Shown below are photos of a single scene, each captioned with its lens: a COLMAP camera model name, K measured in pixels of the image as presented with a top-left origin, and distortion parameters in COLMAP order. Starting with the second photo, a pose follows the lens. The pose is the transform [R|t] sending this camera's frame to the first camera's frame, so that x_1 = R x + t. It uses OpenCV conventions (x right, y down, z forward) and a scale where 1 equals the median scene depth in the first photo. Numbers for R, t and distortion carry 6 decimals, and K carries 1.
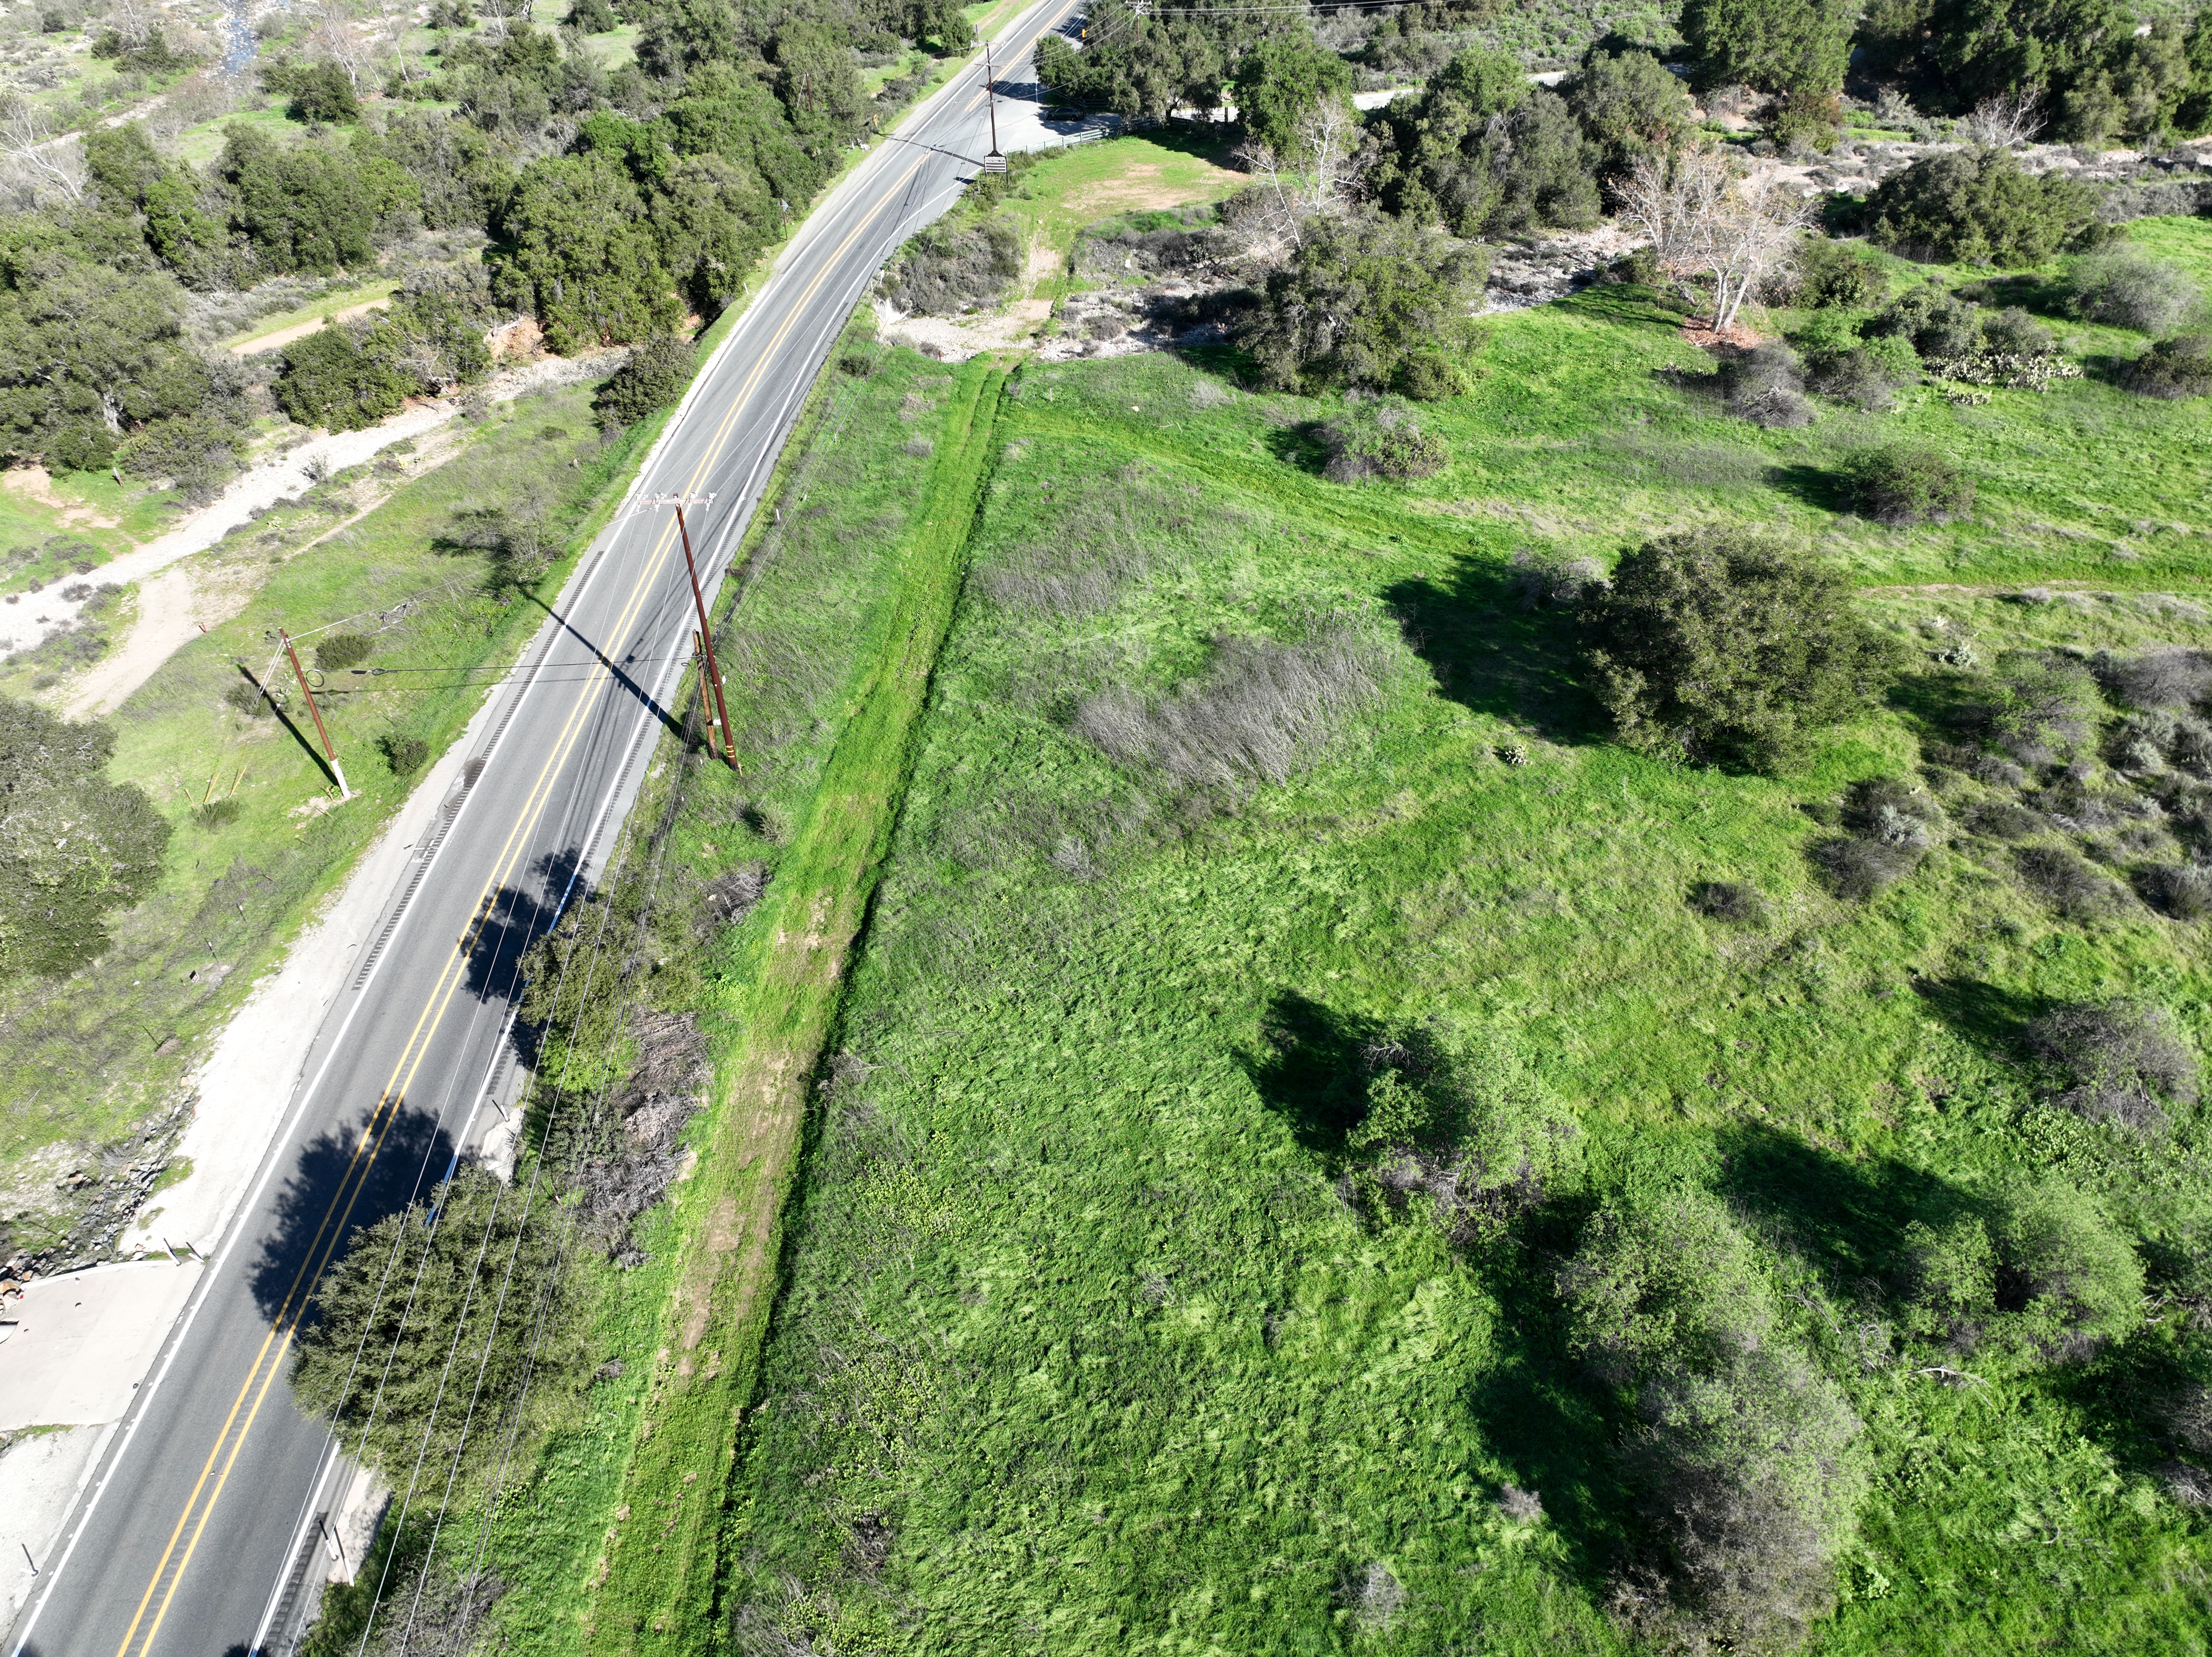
lens RADIAL K [[1564.3, 0, 1106.0], [0, 1564.3, 828.5], [0, 0, 1]] dist [0.002760, 0.021764]
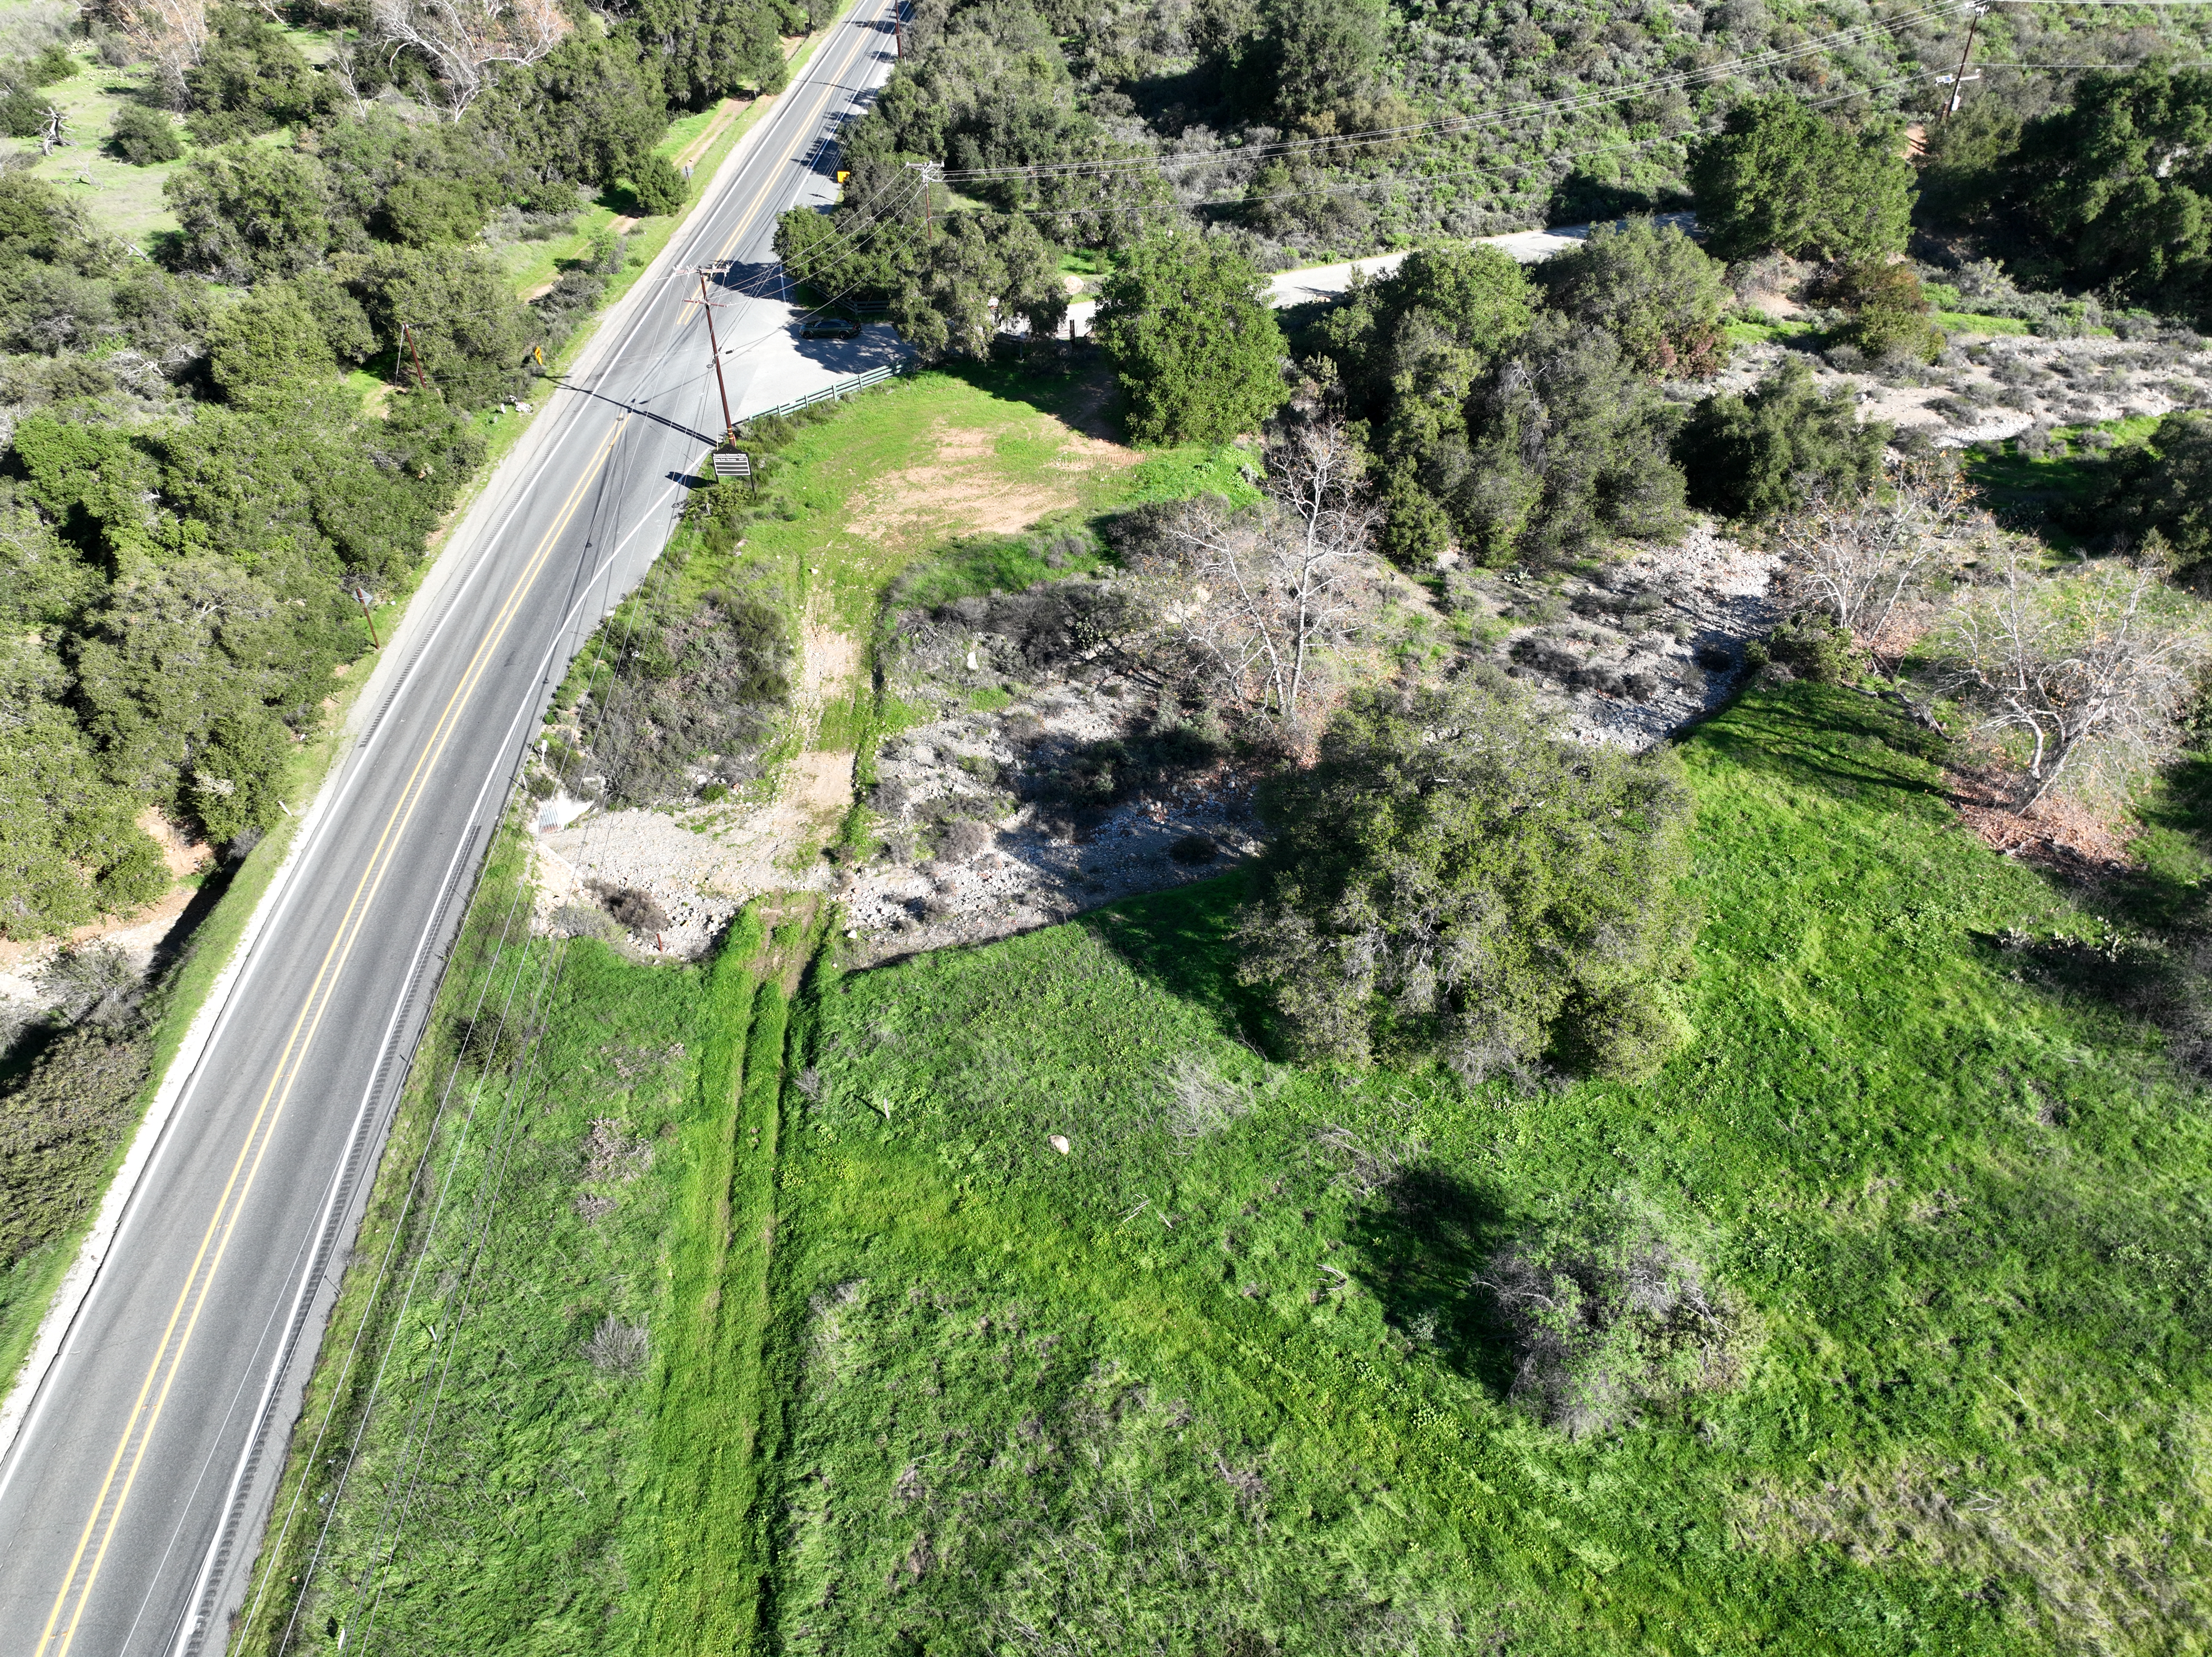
lens RADIAL K [[1564.3, 0, 1106.0], [0, 1564.3, 828.5], [0, 0, 1]] dist [0.002760, 0.021764]
pose [[0.987821, -0.090728, 0.126407, -0.015438], [0.090668, 0.995862, 0.006240, -0.272103], [-0.126450, 0.005297, 0.991959, 0.367161]]
